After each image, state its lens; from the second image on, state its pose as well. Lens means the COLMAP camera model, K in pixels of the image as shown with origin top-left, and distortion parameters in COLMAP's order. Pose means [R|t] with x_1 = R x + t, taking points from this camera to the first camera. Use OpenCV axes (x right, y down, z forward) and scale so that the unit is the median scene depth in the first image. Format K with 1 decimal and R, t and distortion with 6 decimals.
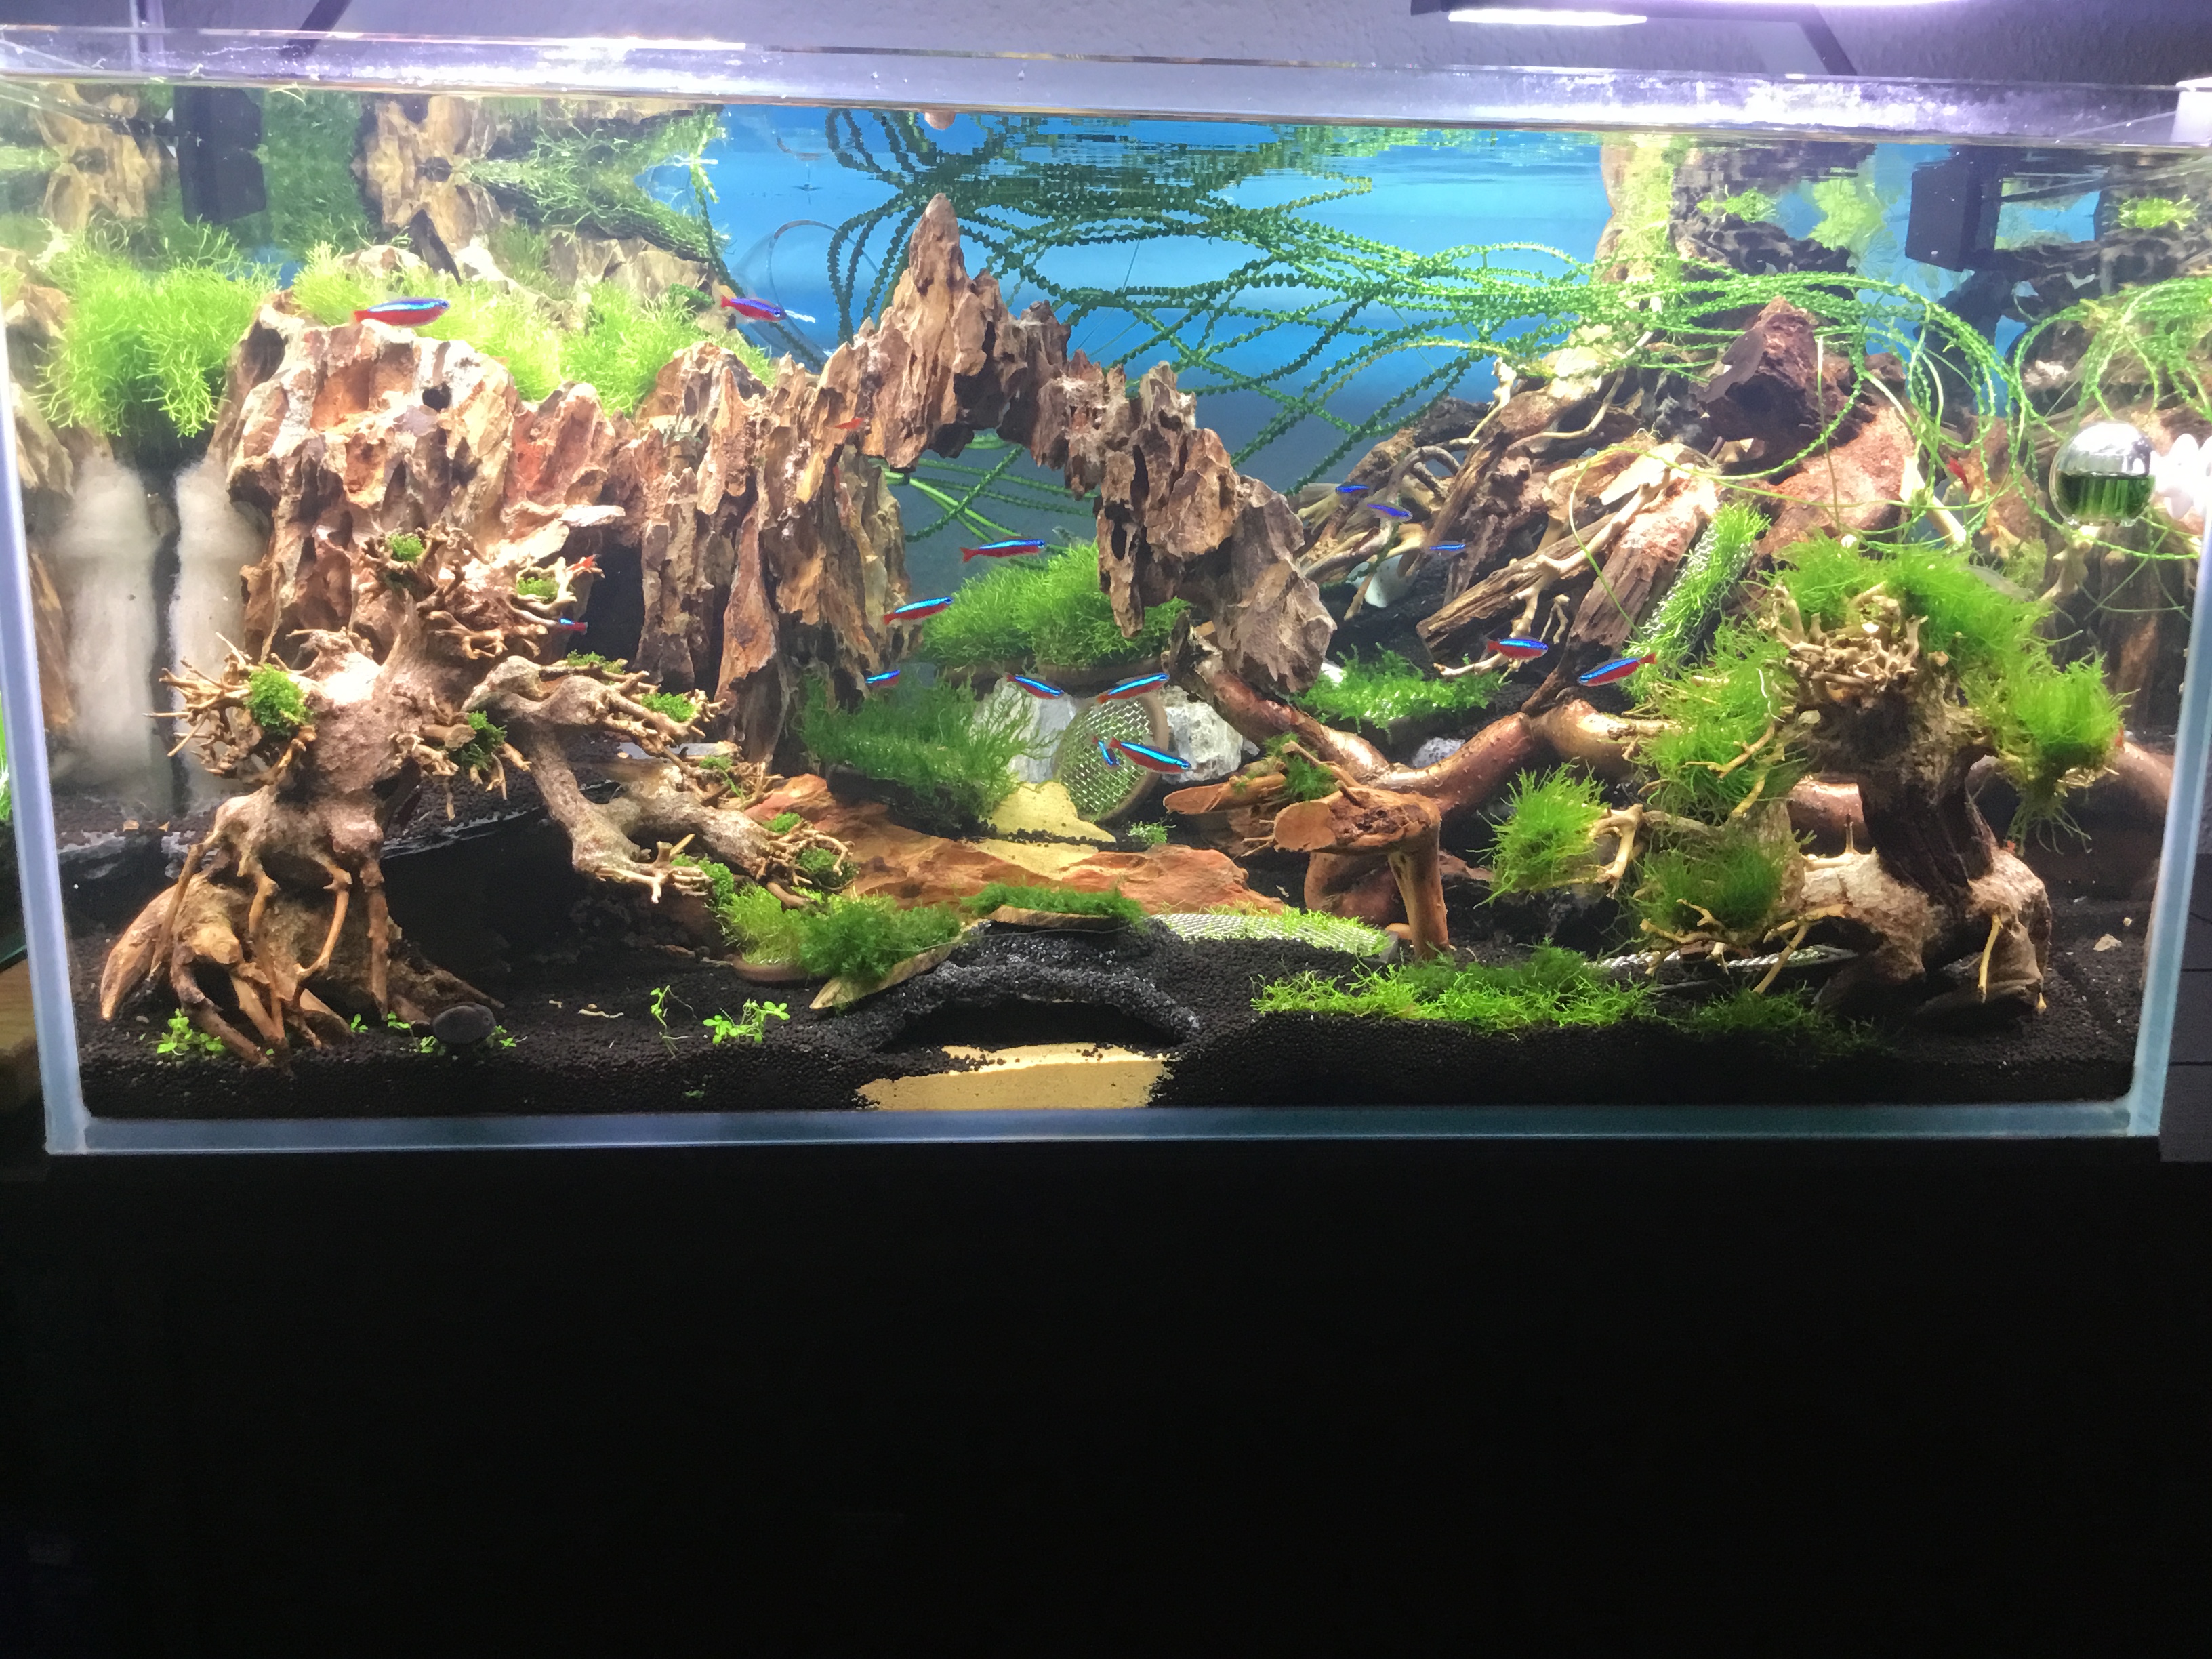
lens RADIAL K [[2154.2, 0, 1150.0], [0, 2154.2, 891.8], [0, 0, 1]] dist [0.126434, -0.376977]
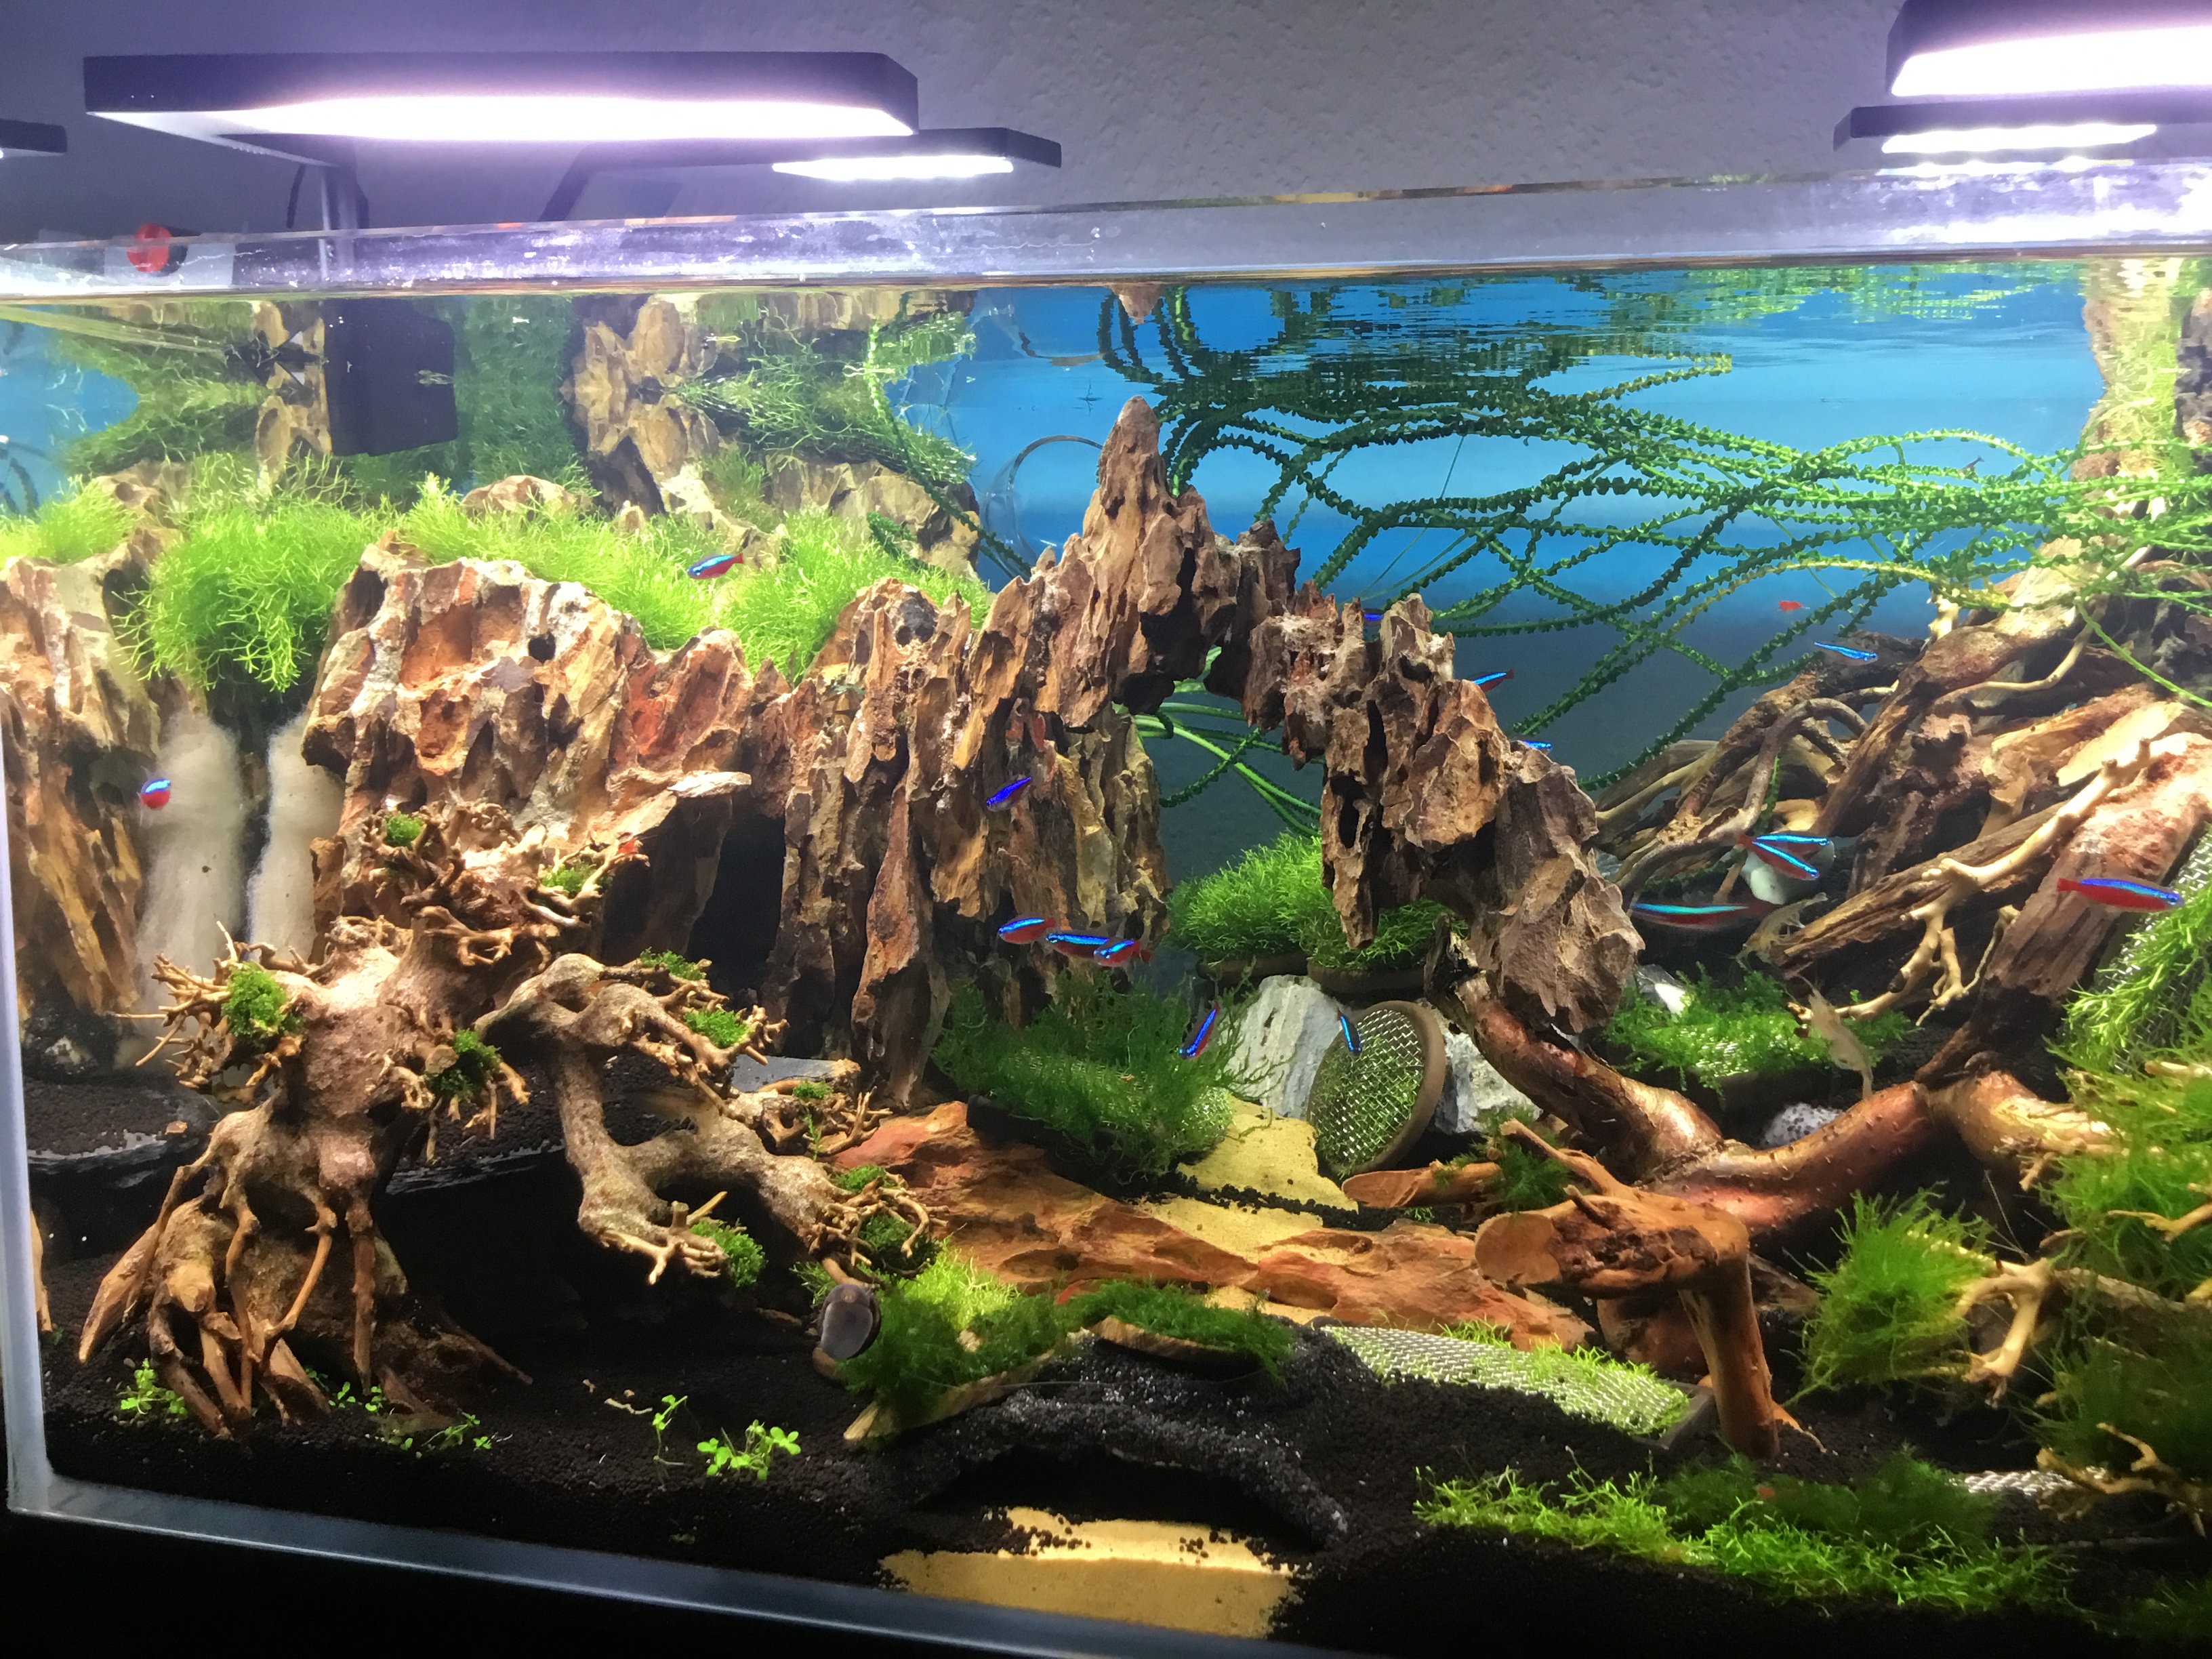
lens RADIAL K [[2157.4, 0, 1084.4], [0, 2157.4, 843.0], [0, 0, 1]] dist [0.077429, -0.148443]
pose [[0.946178, 0.026685, -0.322545, 0.145947], [-0.063931, 0.992369, -0.105439, -0.069844], [0.317270, 0.120385, 0.940663, 0.257007]]
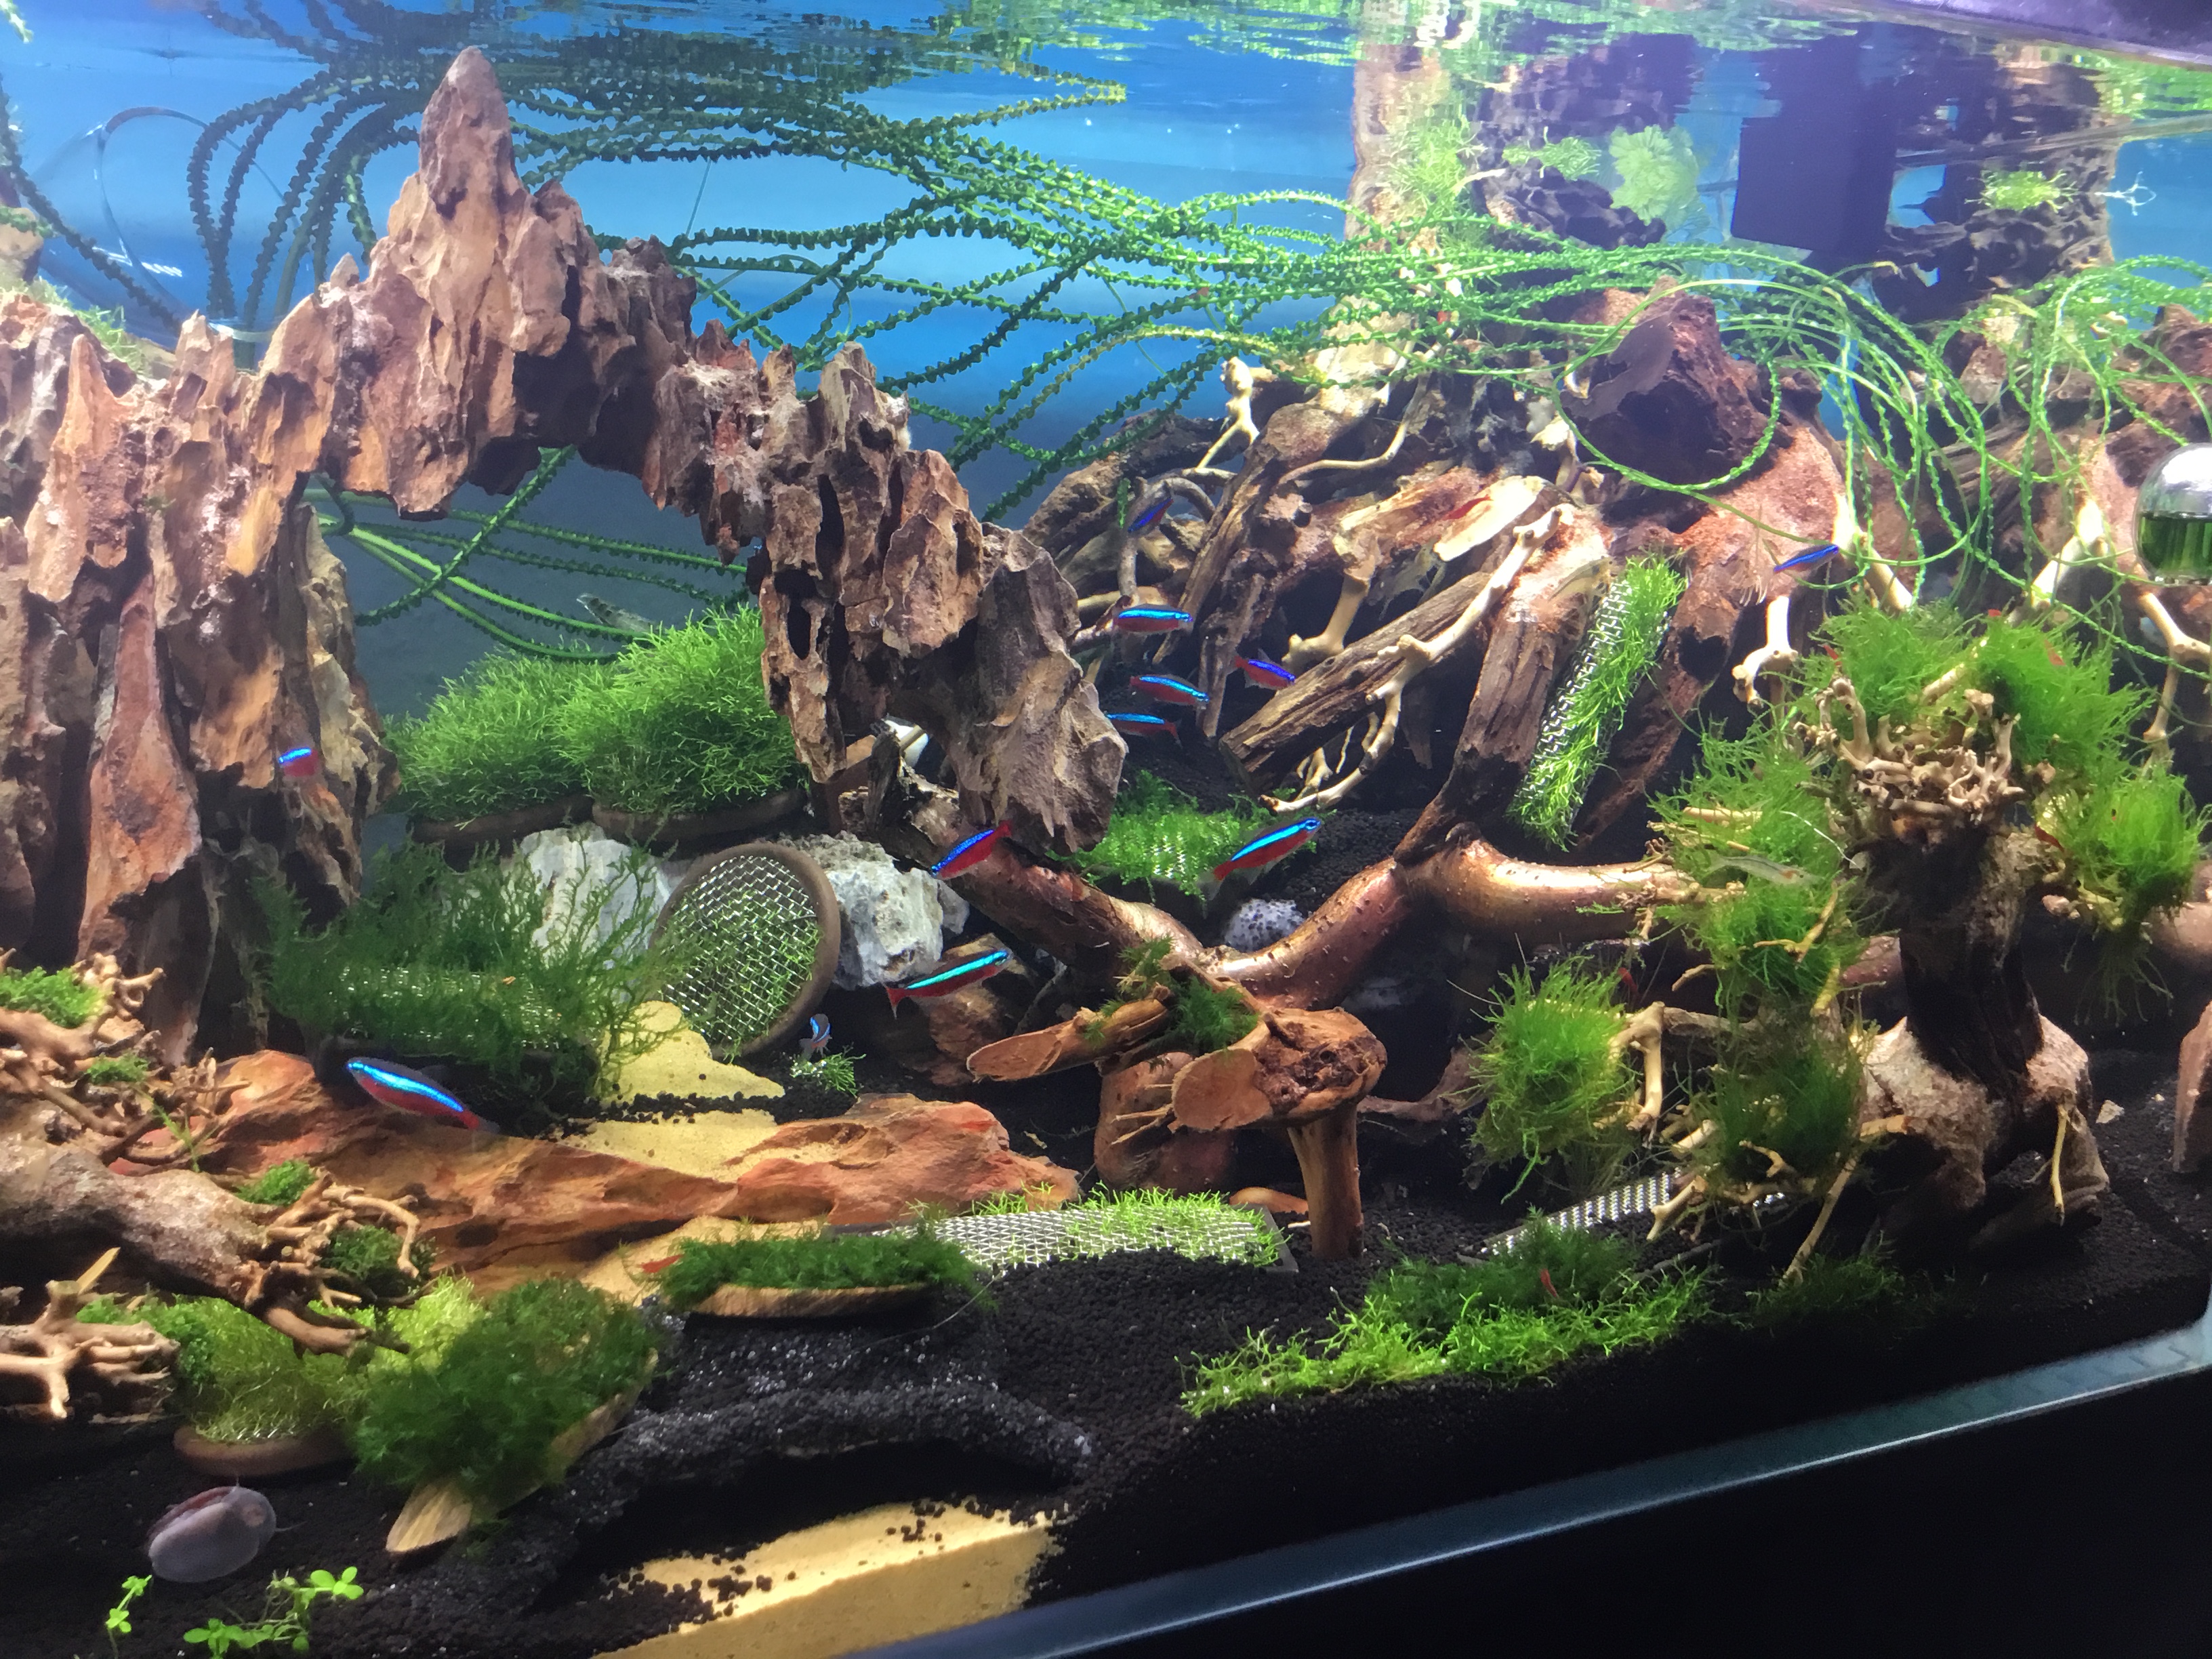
lens RADIAL K [[2154.7, 0, 1216.9], [0, 2154.7, 861.0], [0, 0, 1]] dist [0.124841, -0.307828]
pose [[0.926831, -0.065699, 0.369686, -0.139473], [0.075344, 0.997089, -0.011694, -0.080642], [-0.367841, 0.038692, 0.929083, 0.386906]]
